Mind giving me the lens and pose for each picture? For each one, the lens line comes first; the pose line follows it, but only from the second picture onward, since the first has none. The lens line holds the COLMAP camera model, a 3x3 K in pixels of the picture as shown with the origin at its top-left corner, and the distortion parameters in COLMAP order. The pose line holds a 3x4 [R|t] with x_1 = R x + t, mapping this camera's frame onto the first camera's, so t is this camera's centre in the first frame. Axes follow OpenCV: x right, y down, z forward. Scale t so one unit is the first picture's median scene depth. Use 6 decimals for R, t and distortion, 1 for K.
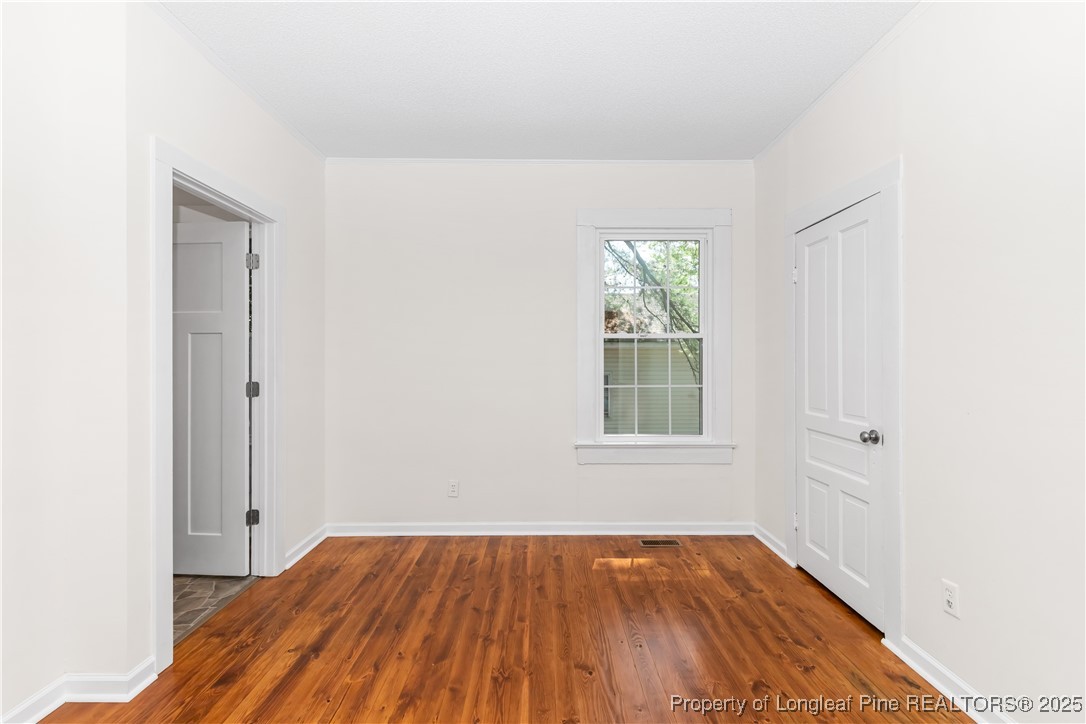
lens RADIAL K [[502.3, 0, 541.7], [0, 502.3, 359.8], [0, 0, 1]] dist [0.008199, -0.002421]
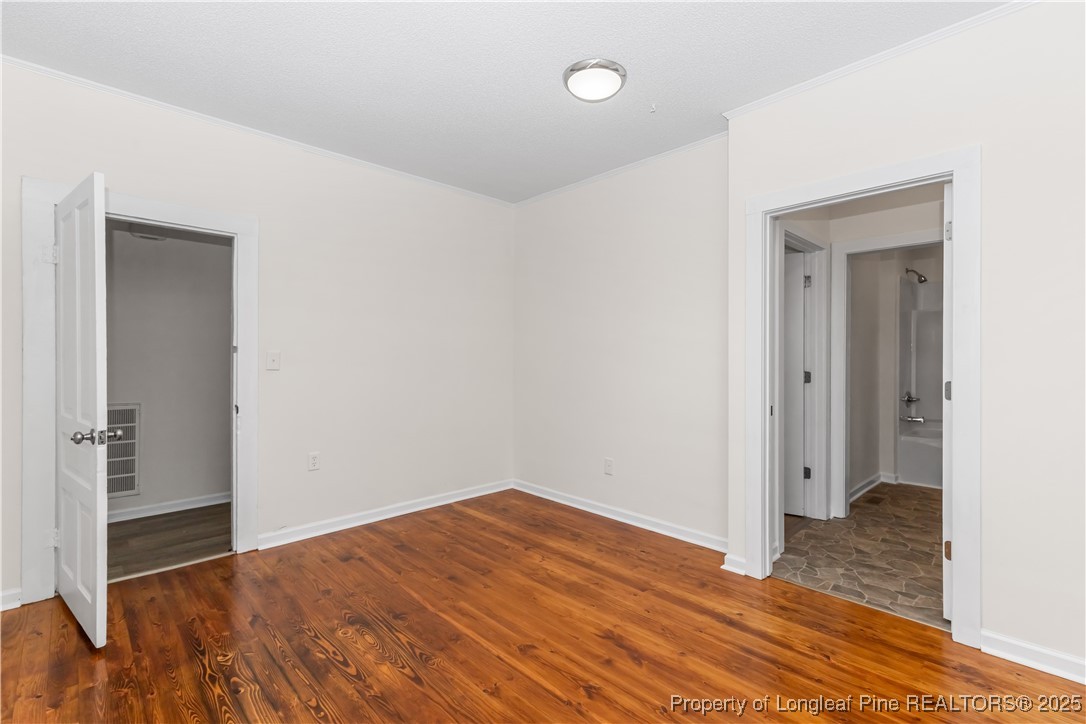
lens RADIAL K [[502.3, 0, 543.7], [0, 502.3, 361.3], [0, 0, 1]] dist [0.008199, -0.002421]
pose [[-0.728973, 0.004704, -0.684527, 0.570264], [-0.002520, 0.999951, 0.009556, 0.011823], [0.684538, 0.008691, -0.728925, 1.502645]]
